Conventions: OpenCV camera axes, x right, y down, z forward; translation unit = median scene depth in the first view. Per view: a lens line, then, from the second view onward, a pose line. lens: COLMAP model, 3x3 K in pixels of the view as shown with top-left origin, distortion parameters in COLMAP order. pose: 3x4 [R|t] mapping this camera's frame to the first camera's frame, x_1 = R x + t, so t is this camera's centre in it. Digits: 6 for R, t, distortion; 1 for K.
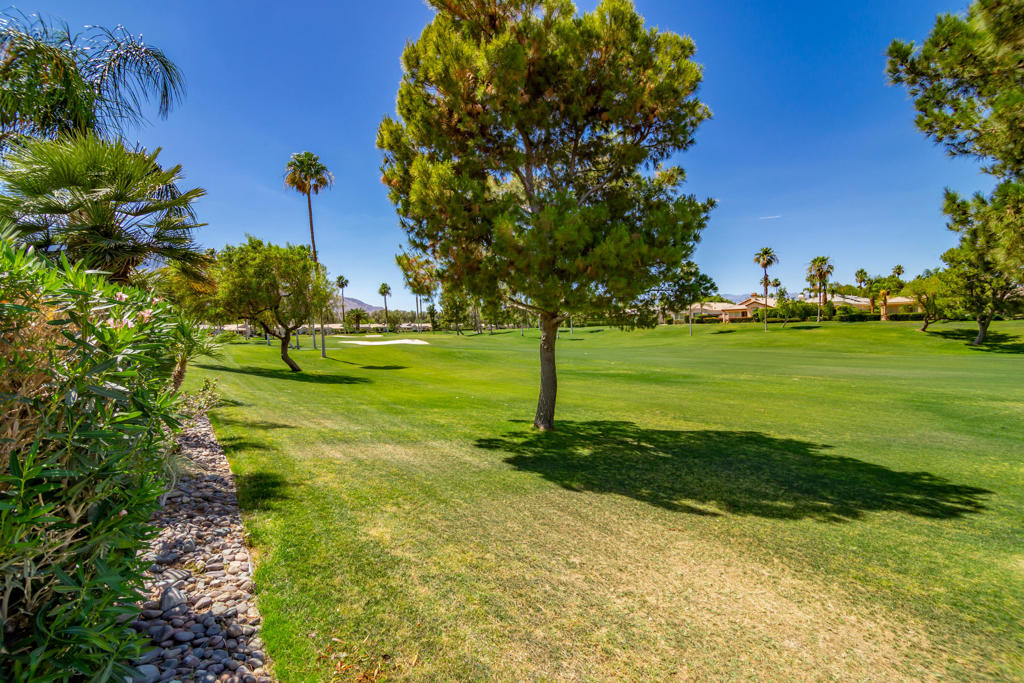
lens RADIAL K [[451.9, 0, 512.0], [0, 451.9, 341.5], [0, 0, 1]] dist [-0.013054, -0.000673]
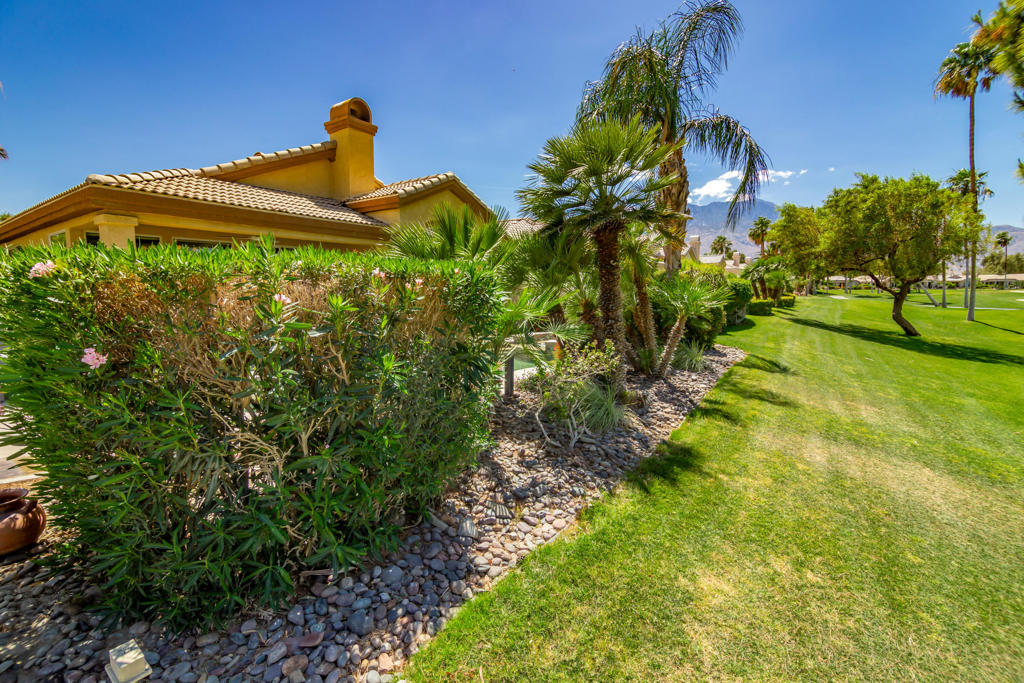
lens RADIAL K [[451.9, 0, 512.0], [0, 451.9, 341.5], [0, 0, 1]] dist [-0.013054, -0.000673]
pose [[0.330731, 0.118721, -0.936228, 0.034877], [-0.018409, 0.992678, 0.119377, -0.005878], [0.943546, -0.022247, 0.330495, 0.078242]]
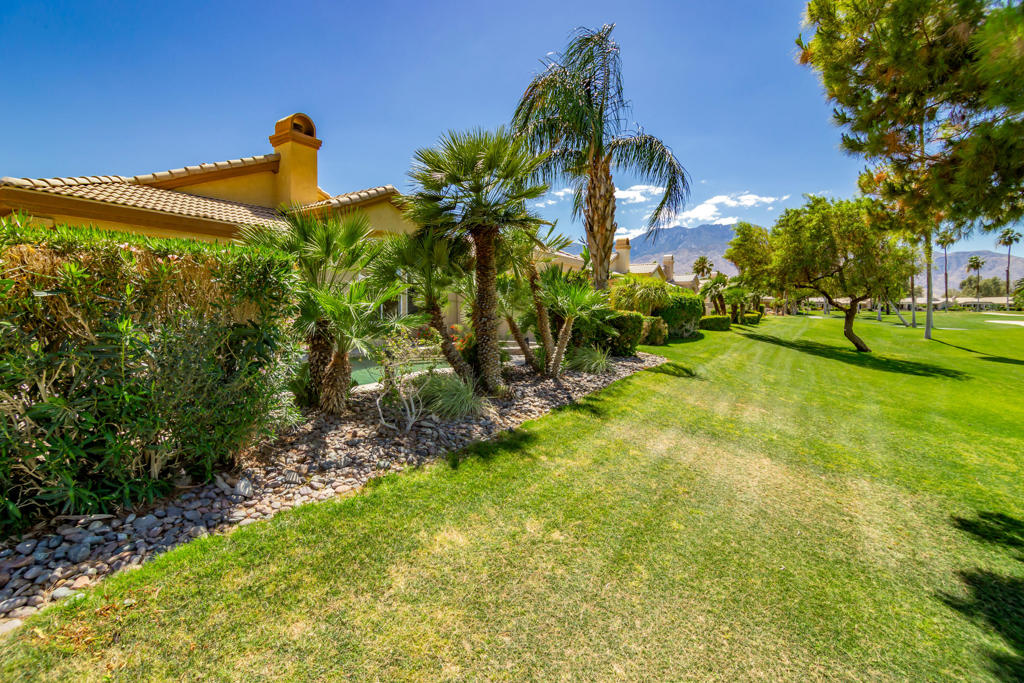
lens RADIAL K [[451.9, 0, 512.0], [0, 451.9, 341.5], [0, 0, 1]] dist [-0.013054, -0.000673]
pose [[0.344818, 0.083188, -0.934976, 0.071241], [-0.029365, 0.996534, 0.077836, 0.003833], [0.938210, 0.000616, 0.346065, 0.136680]]
